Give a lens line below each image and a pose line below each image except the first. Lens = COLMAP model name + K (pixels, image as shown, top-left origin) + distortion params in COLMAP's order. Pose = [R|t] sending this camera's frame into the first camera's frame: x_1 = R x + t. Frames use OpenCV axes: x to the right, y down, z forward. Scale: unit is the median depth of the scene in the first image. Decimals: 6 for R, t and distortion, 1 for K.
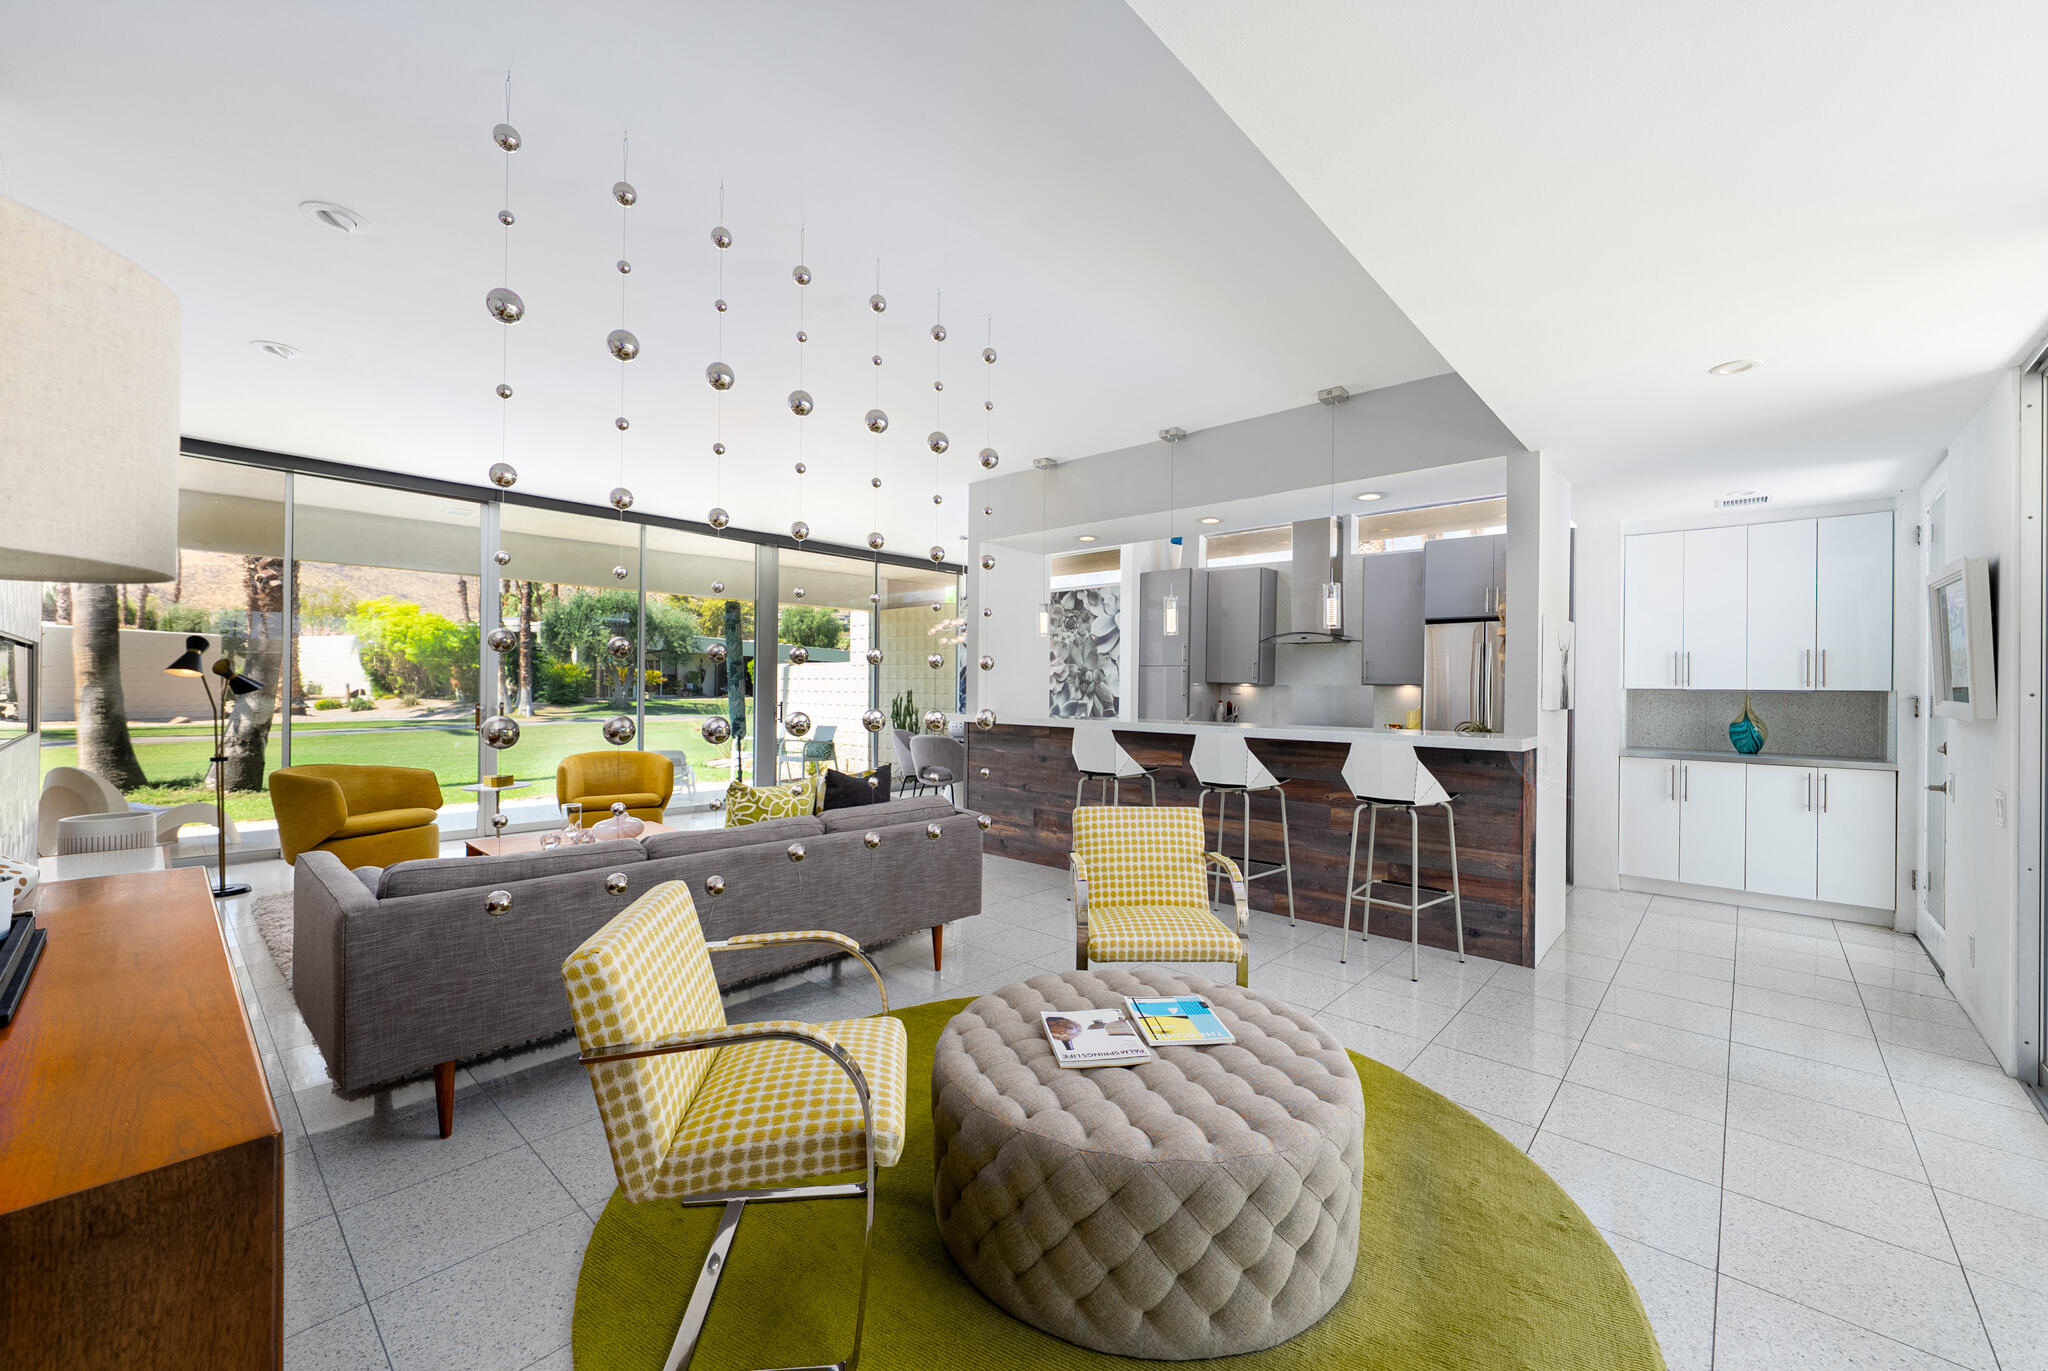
lens RADIAL K [[797.5, 0, 1028.0], [0, 797.5, 682.9], [0, 0, 1]] dist [-0.001649, -0.000049]
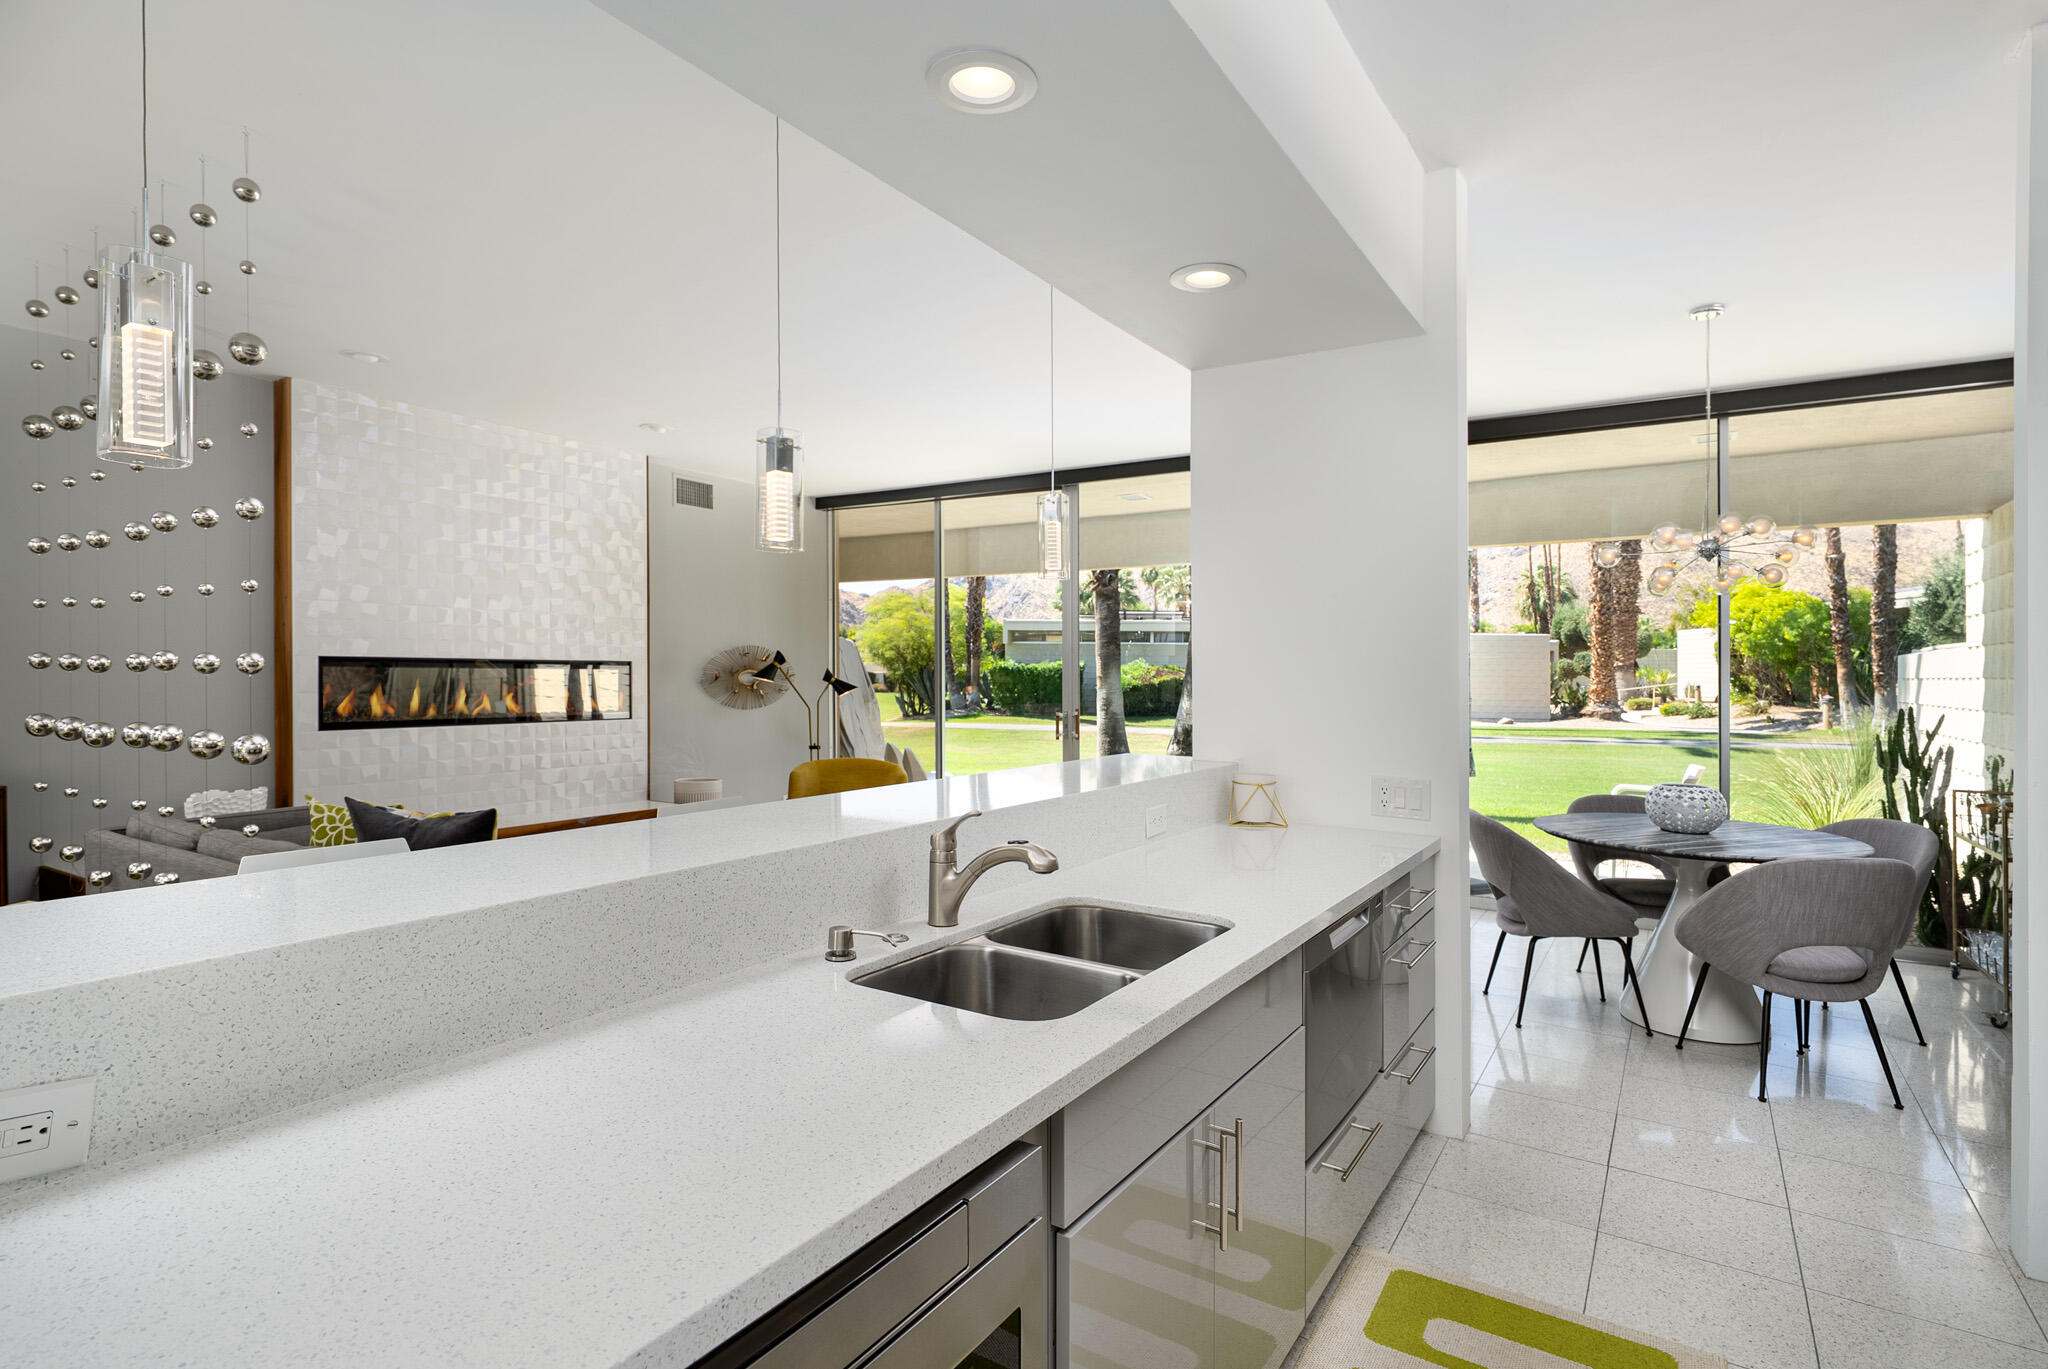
lens RADIAL K [[1016.8, 0, 1036.6], [0, 1016.8, 680.5], [0, 0, 1]] dist [-0.001935, 0.001143]
pose [[0.160476, -0.002070, -0.987038, 0.315336], [-0.001331, 0.999996, -0.002314, -0.003467], [0.987039, 0.001685, 0.160472, 0.546025]]
